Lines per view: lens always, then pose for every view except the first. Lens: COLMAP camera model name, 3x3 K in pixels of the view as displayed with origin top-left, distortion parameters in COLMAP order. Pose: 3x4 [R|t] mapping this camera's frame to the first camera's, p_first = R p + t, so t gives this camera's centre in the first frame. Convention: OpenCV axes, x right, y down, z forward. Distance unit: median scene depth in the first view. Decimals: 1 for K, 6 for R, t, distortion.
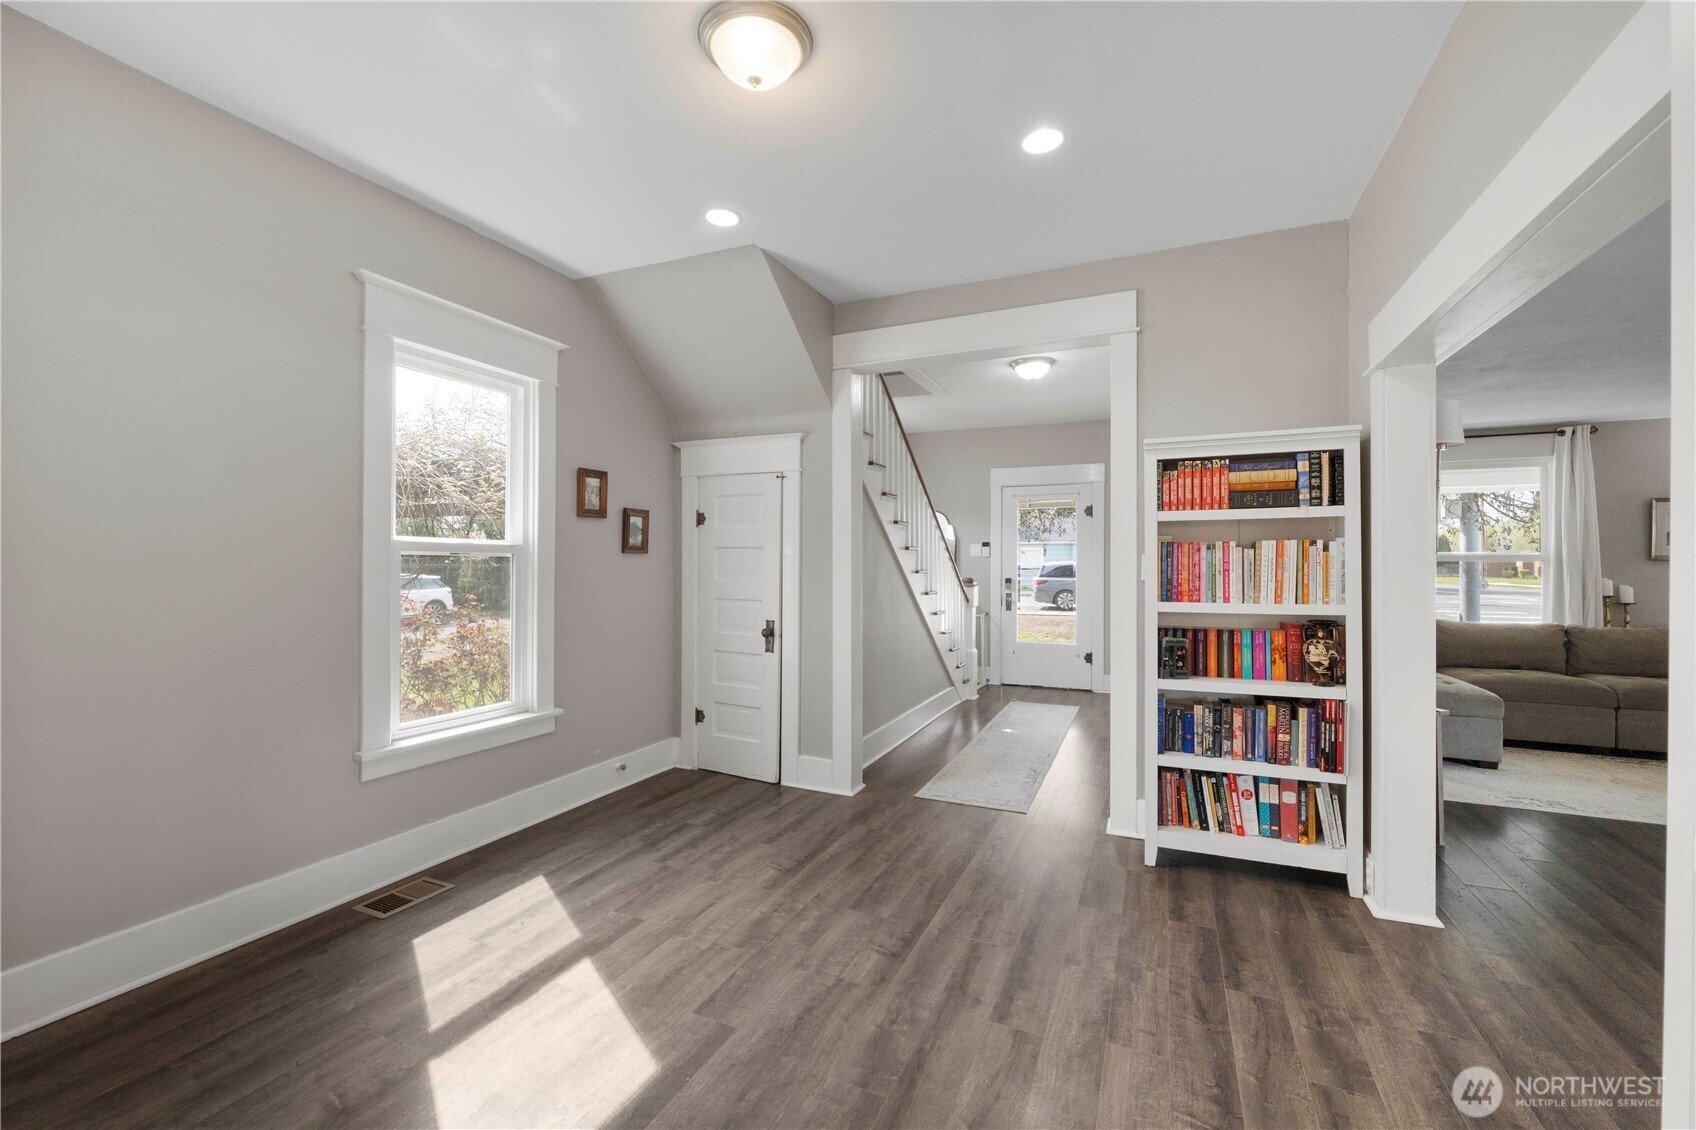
lens RADIAL K [[710.8, 0, 842.0], [0, 710.8, 562.9], [0, 0, 1]] dist [-0.002772, -0.000070]
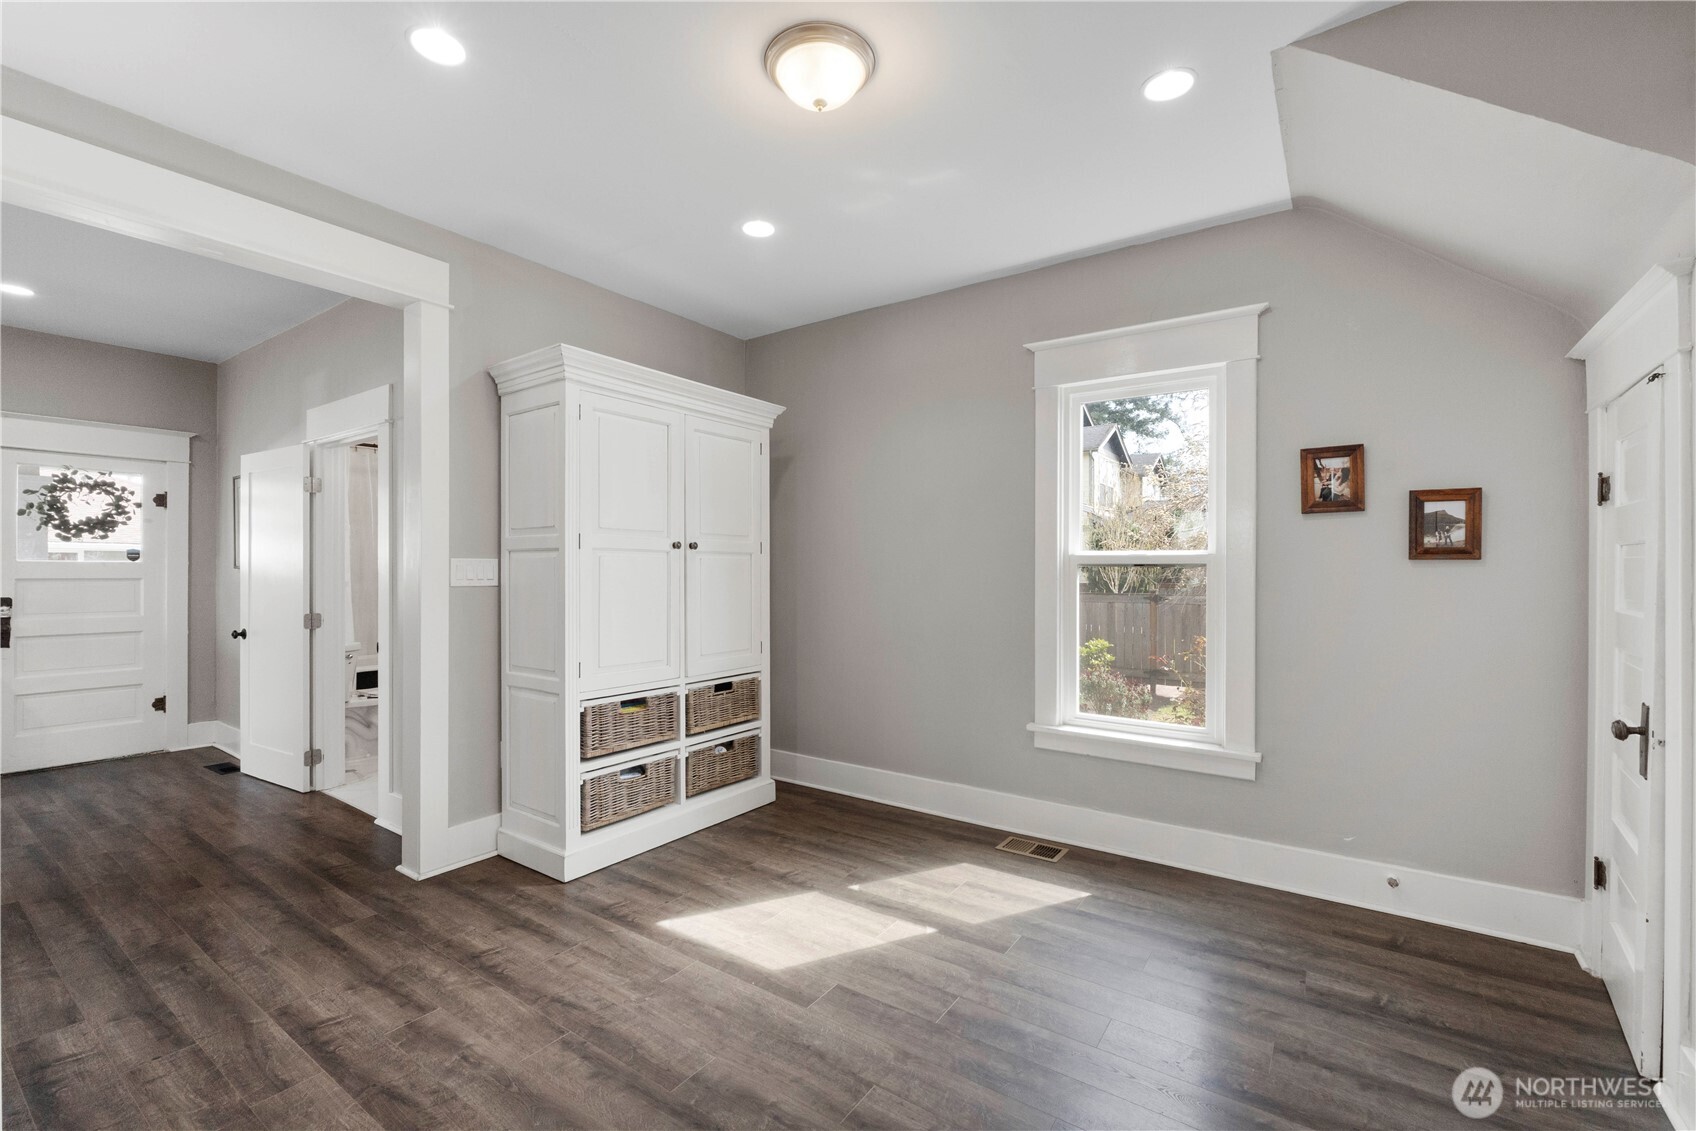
lens RADIAL K [[734.7, 0, 848.3], [0, 734.7, 570.3], [0, 0, 1]] dist [-0.010143, -0.000108]
pose [[-0.183990, -0.004781, -0.982916, 0.568410], [-0.003896, 0.999984, -0.004135, 0.000786], [0.982920, 0.003068, -0.184006, 0.774932]]
